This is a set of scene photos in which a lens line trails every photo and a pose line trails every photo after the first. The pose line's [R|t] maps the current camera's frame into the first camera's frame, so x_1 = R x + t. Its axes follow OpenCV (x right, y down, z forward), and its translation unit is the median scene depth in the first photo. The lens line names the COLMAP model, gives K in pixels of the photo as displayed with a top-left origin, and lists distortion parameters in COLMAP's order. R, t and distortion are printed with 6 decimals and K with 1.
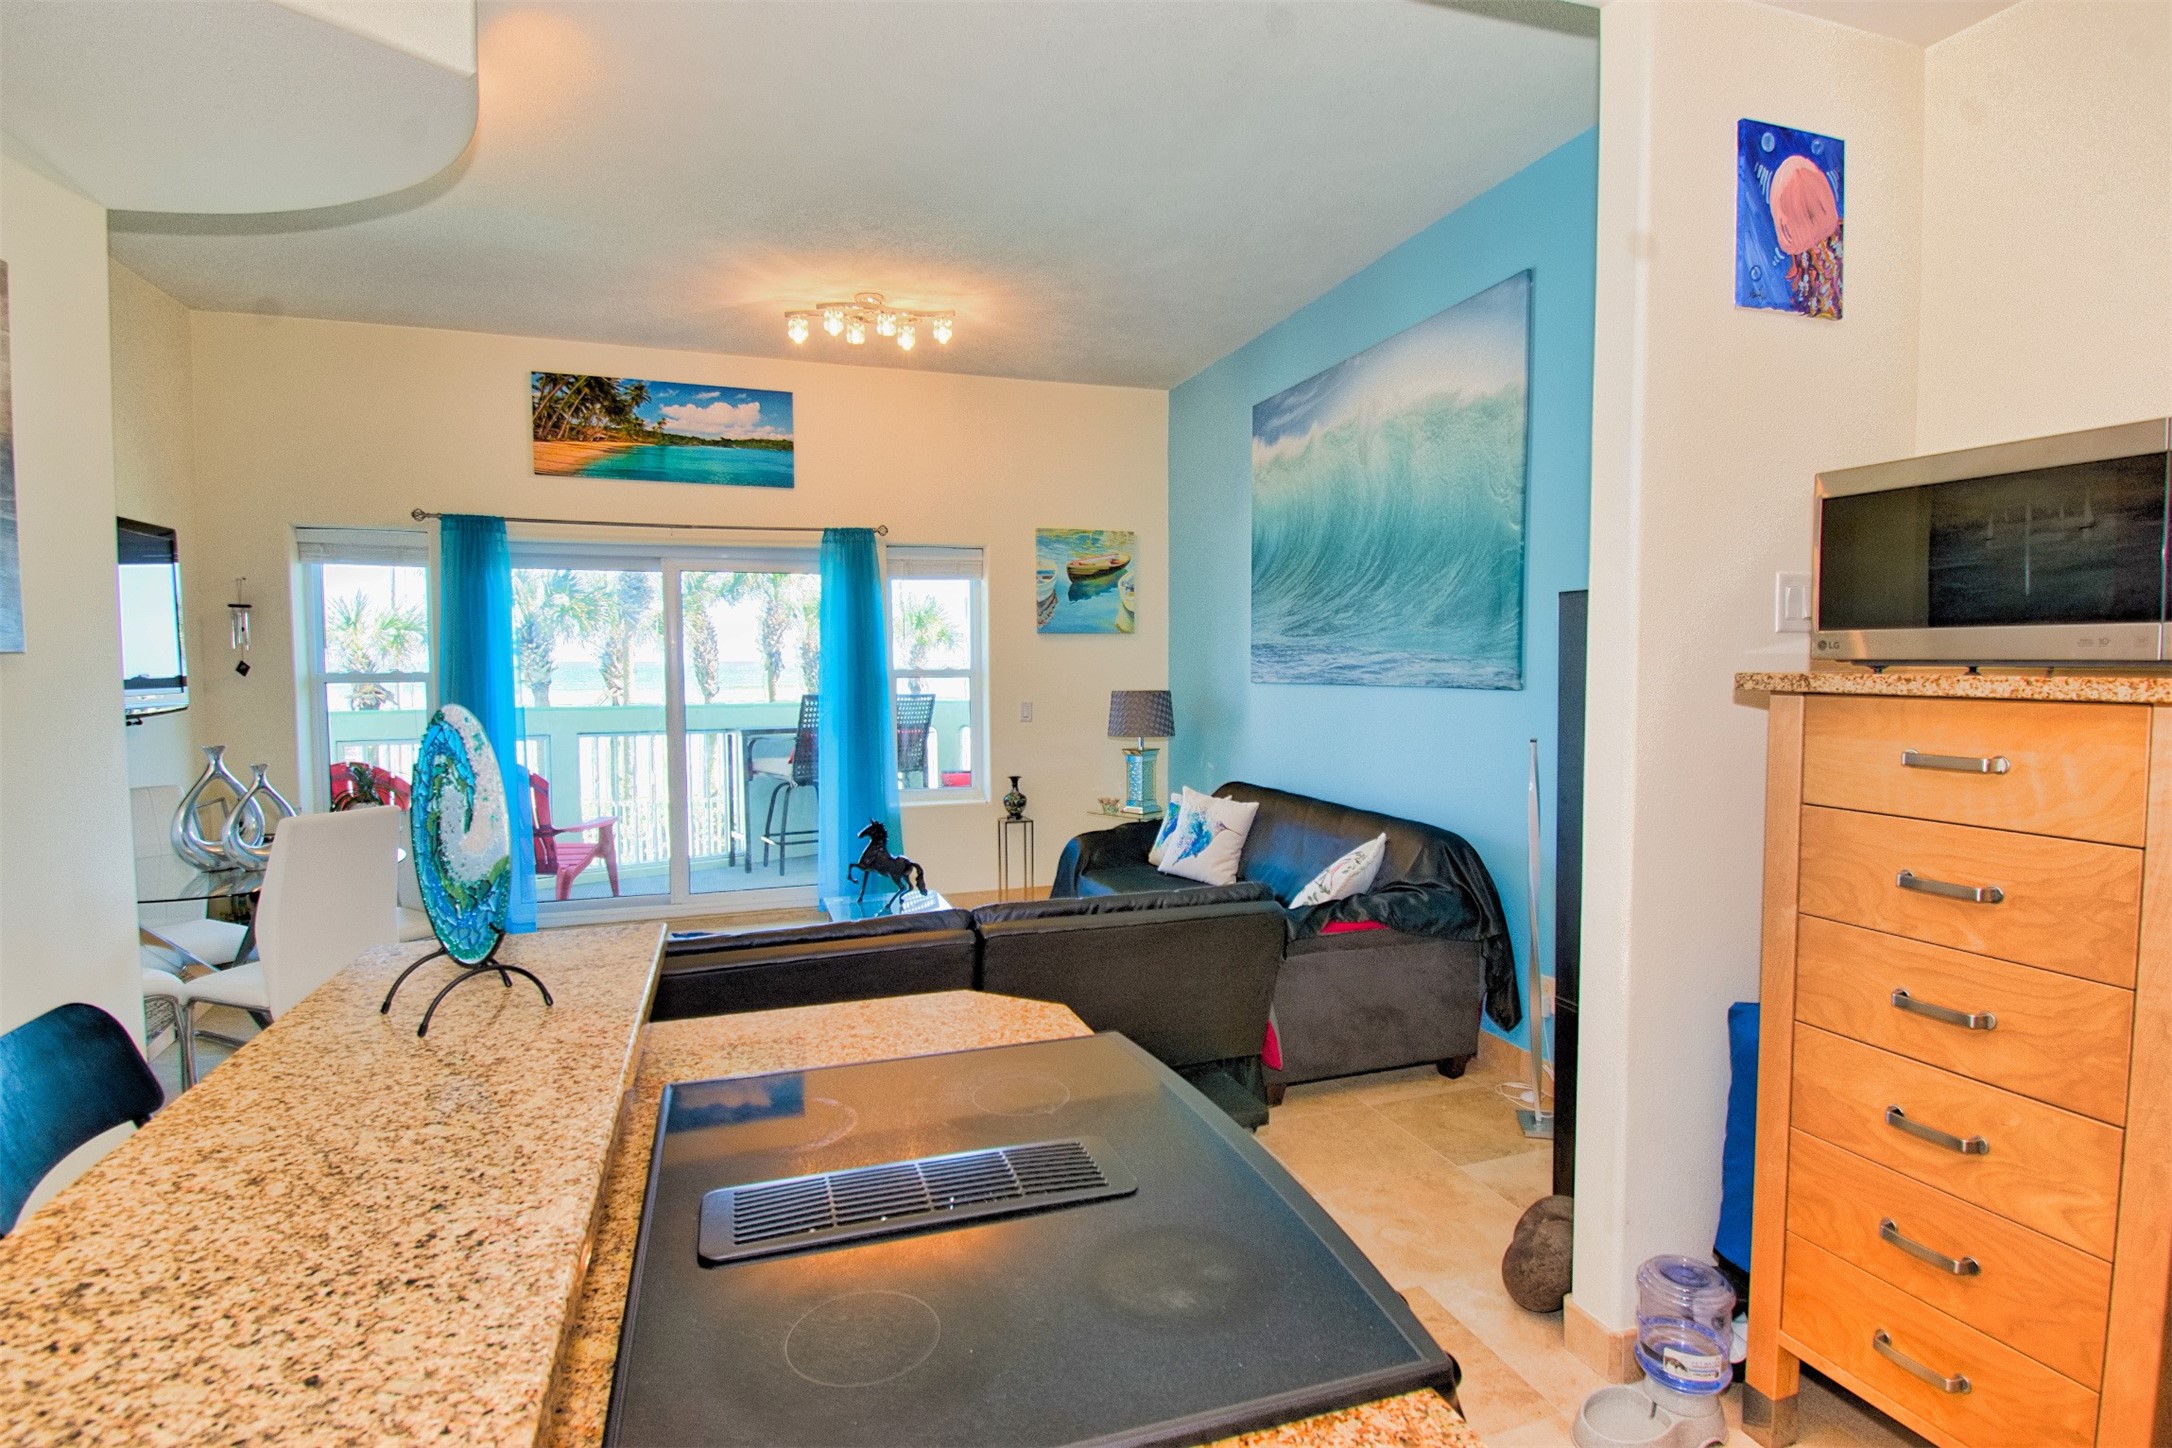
lens RADIAL K [[1061.0, 0, 1069.9], [0, 1061.0, 732.7], [0, 0, 1]] dist [-0.012441, -0.004257]
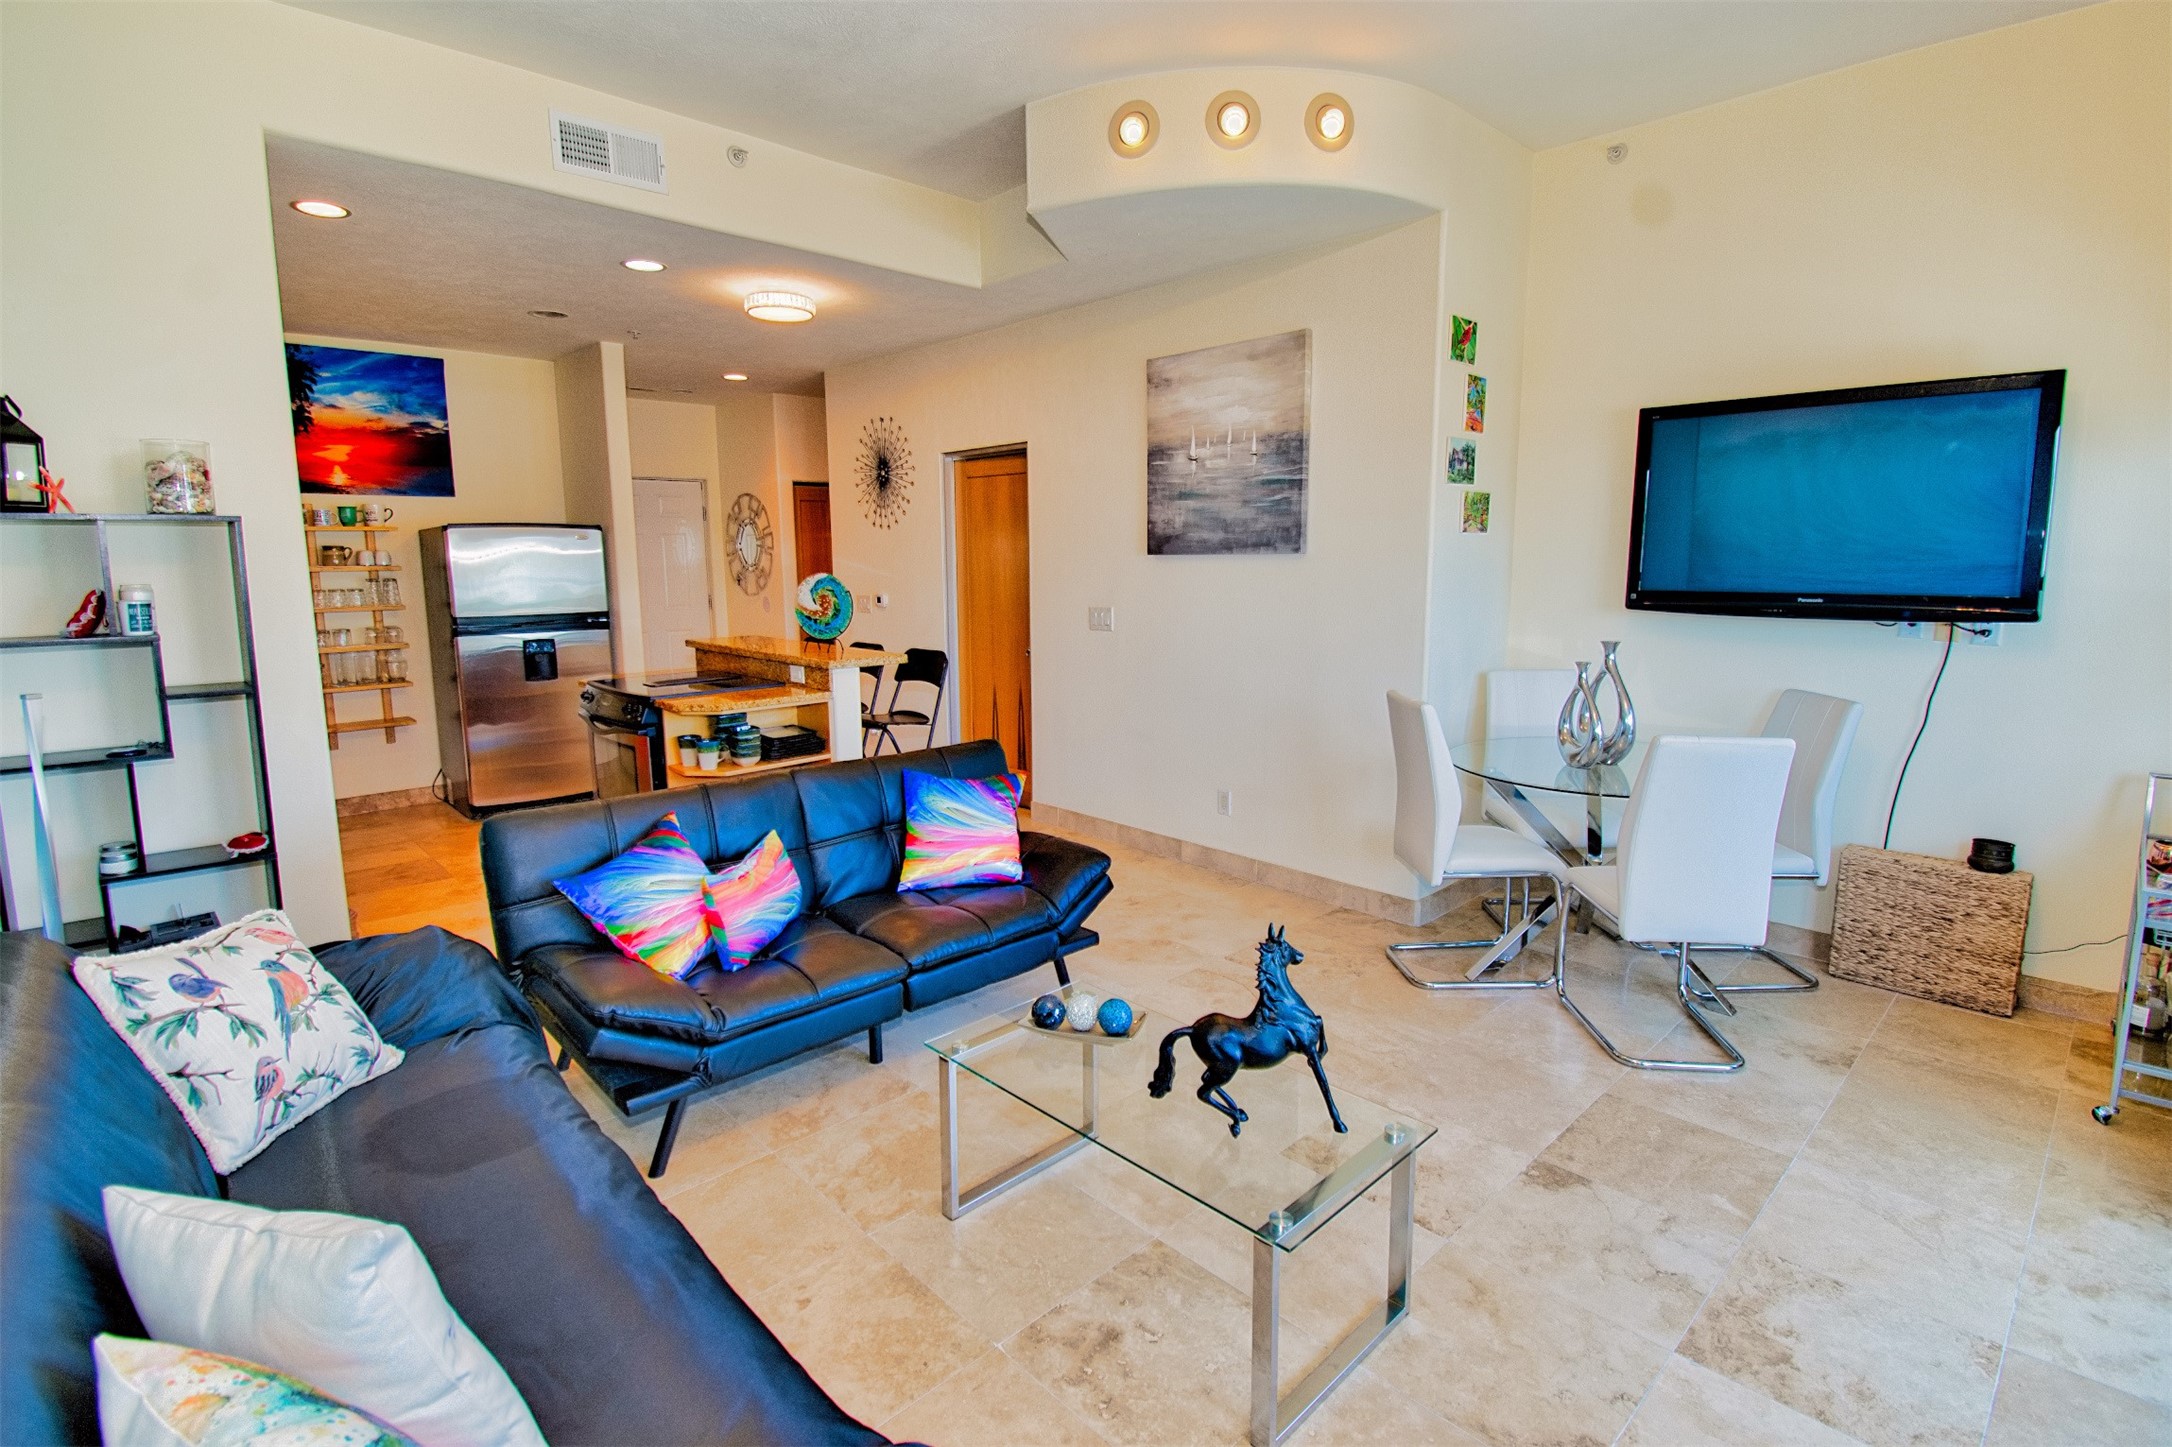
lens RADIAL K [[1056.8, 0, 1047.7], [0, 1056.8, 714.2], [0, 0, 1]] dist [-0.003223, -0.000480]
pose [[-0.913363, 0.075714, -0.400045, 0.061391], [-0.013759, 0.976256, 0.216182, -0.087949], [0.406914, 0.202957, -0.890634, 1.138103]]
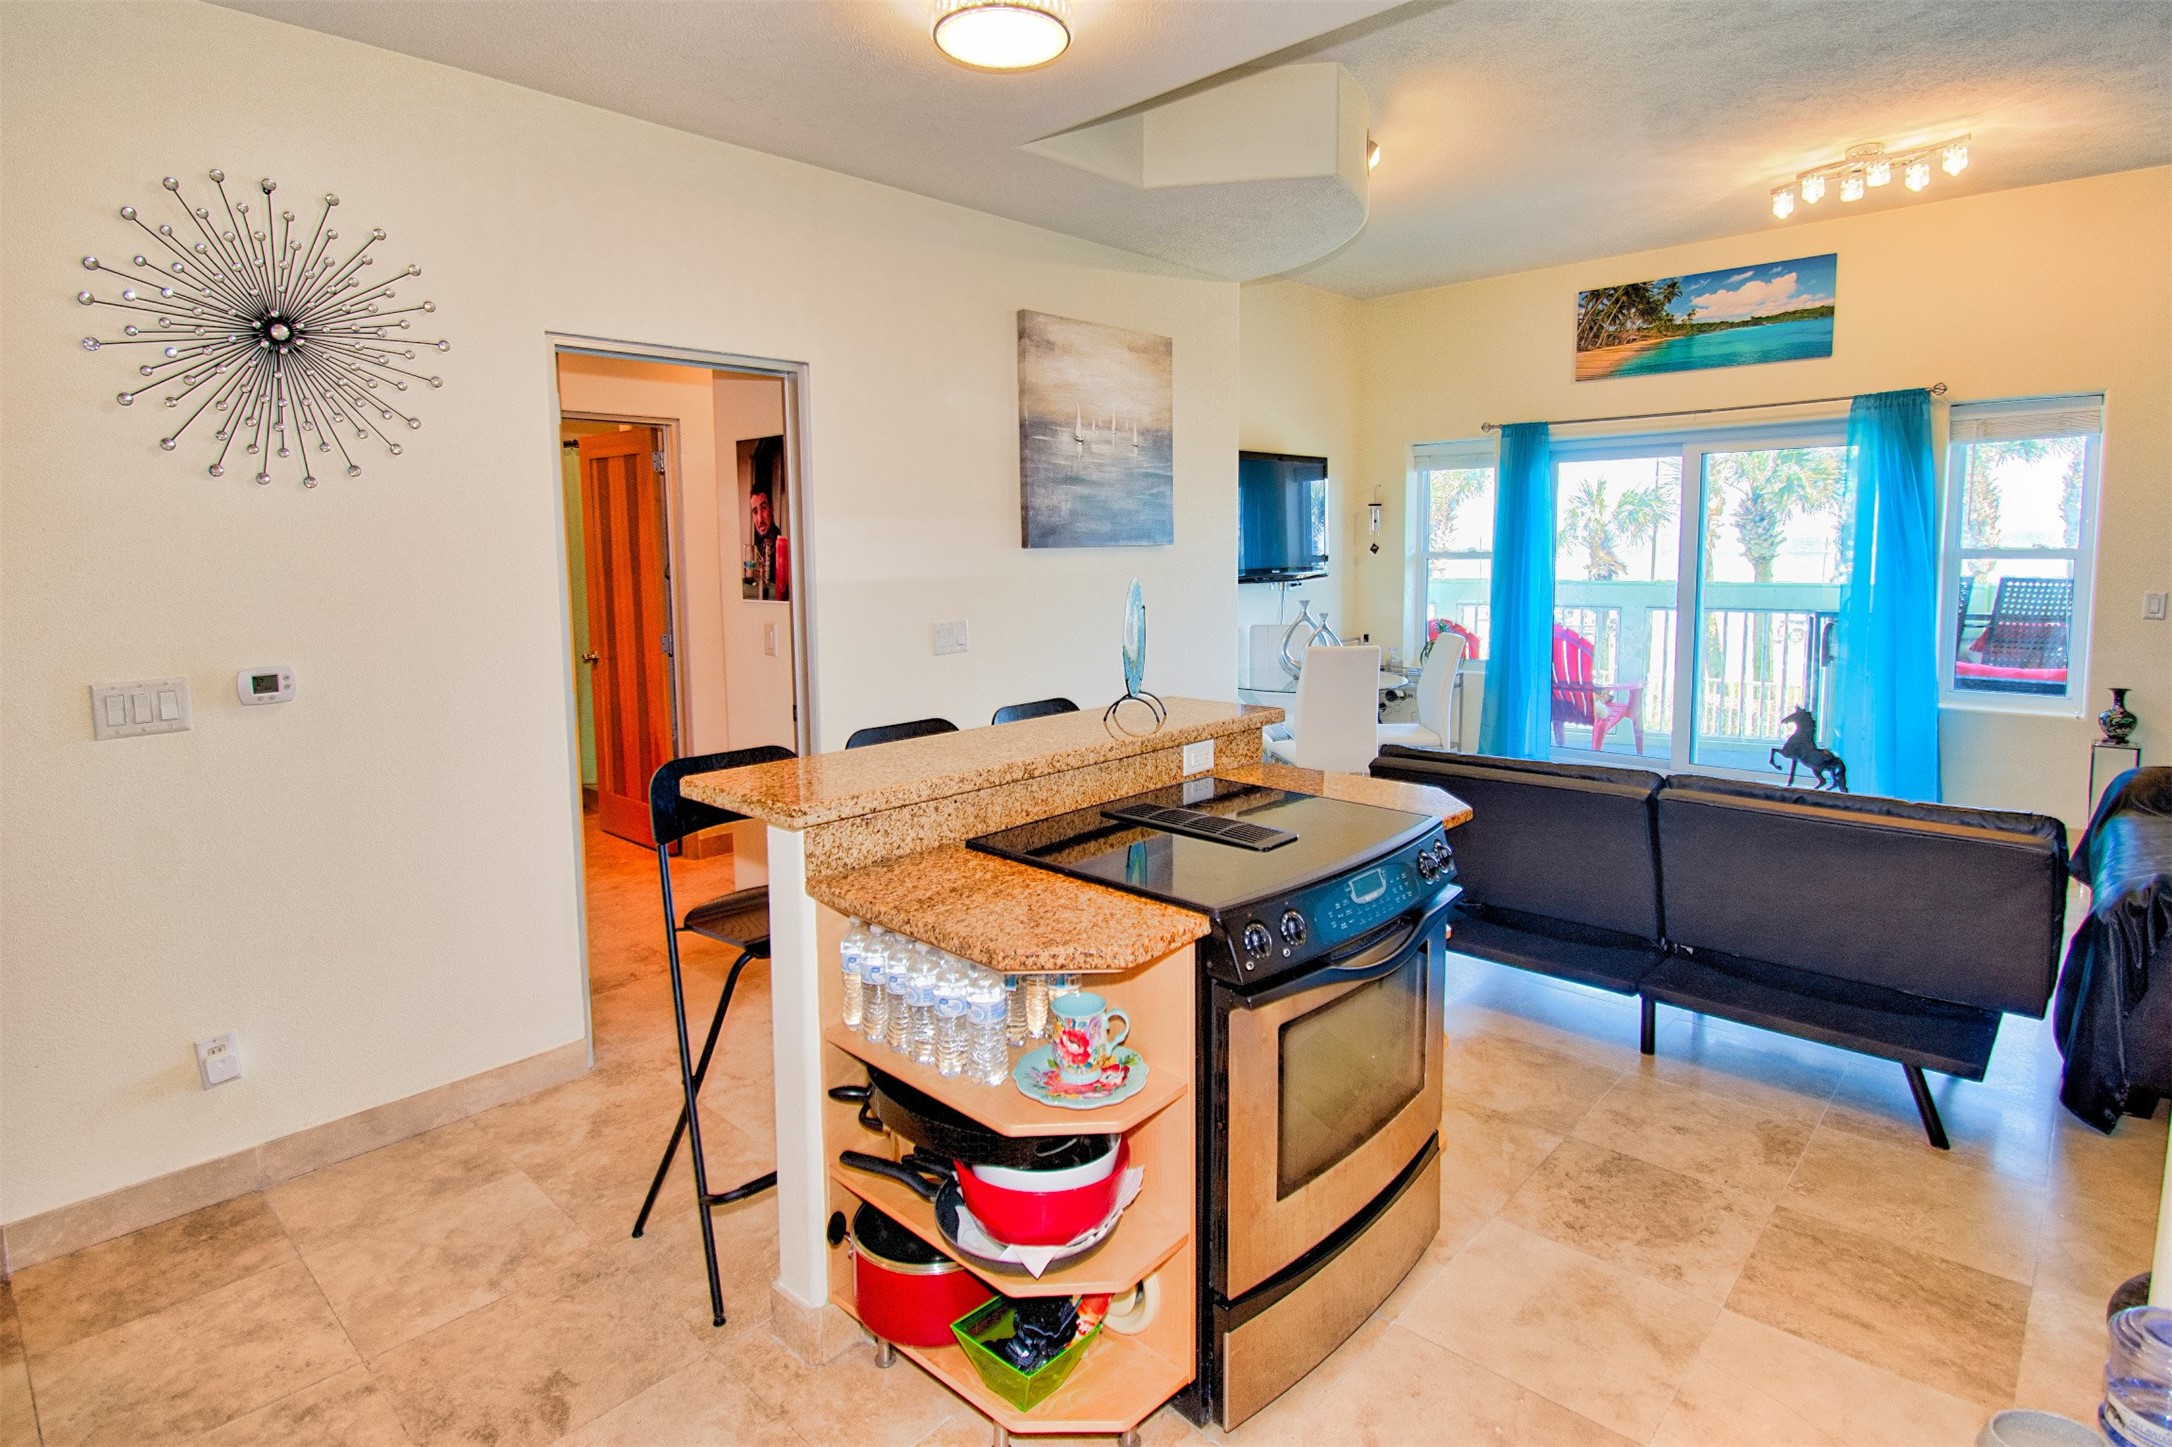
lens RADIAL K [[1090.6, 0, 1114.6], [0, 1090.6, 660.6], [0, 0, 1]] dist [-0.013958, -0.005699]
pose [[0.483868, 0.089935, -0.870508, 0.313835], [-0.045699, 0.995945, 0.077493, -0.007190], [0.873947, 0.002284, 0.486015, -0.025123]]
